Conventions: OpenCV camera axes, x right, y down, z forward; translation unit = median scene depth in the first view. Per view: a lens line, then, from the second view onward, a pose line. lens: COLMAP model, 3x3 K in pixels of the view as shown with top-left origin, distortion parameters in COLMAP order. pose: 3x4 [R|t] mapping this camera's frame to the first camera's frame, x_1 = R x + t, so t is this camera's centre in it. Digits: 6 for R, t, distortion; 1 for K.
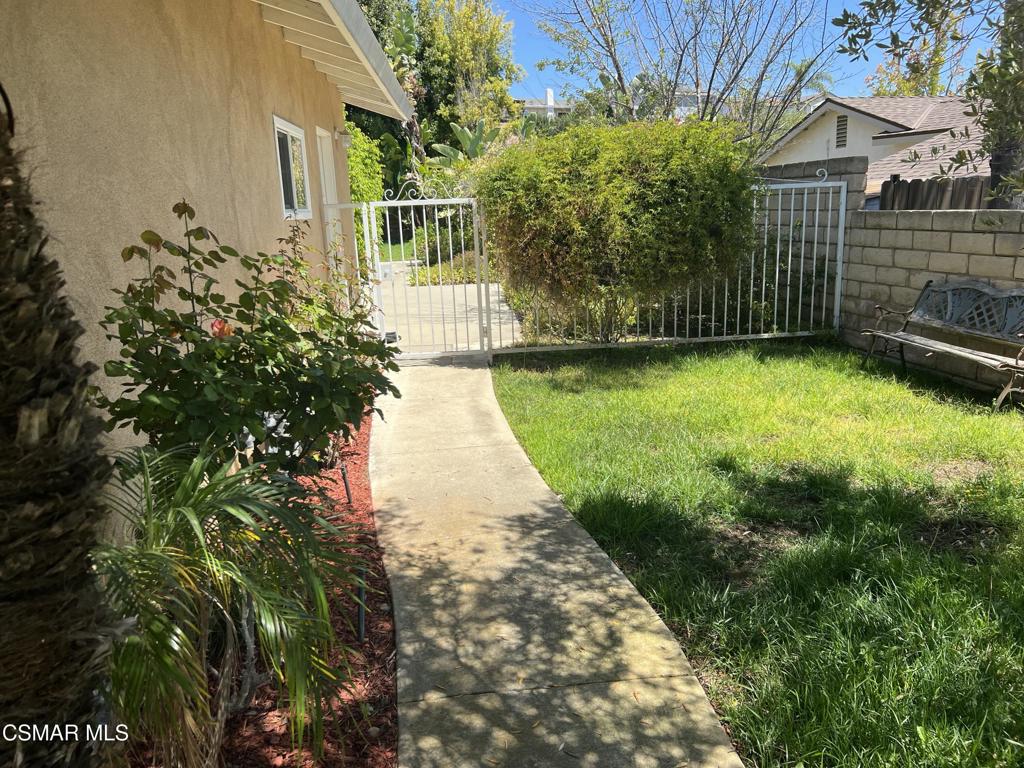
lens RADIAL K [[767.8, 0, 513.4], [0, 767.8, 389.0], [0, 0, 1]] dist [-0.000849, -0.000983]
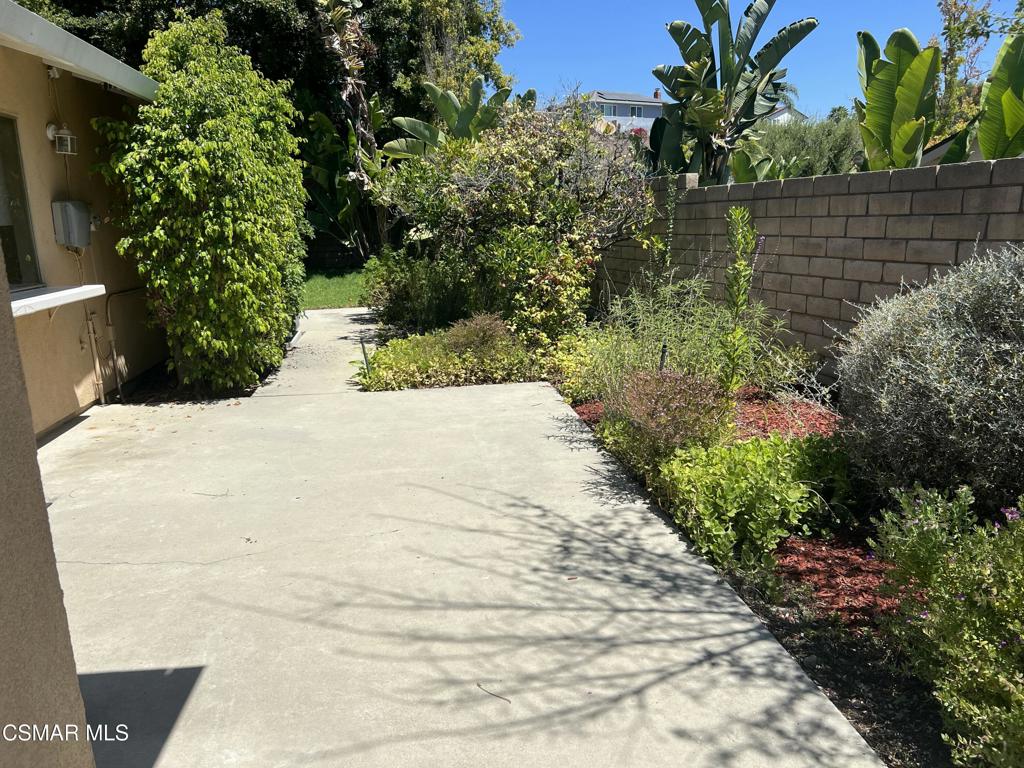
lens RADIAL K [[767.8, 0, 512.8], [0, 767.8, 378.7], [0, 0, 1]] dist [-0.000849, -0.000983]
pose [[0.997245, -0.009806, 0.073523, -0.047641], [0.012103, 0.999450, -0.030859, -0.079295], [-0.073180, 0.031664, 0.996816, 0.330112]]
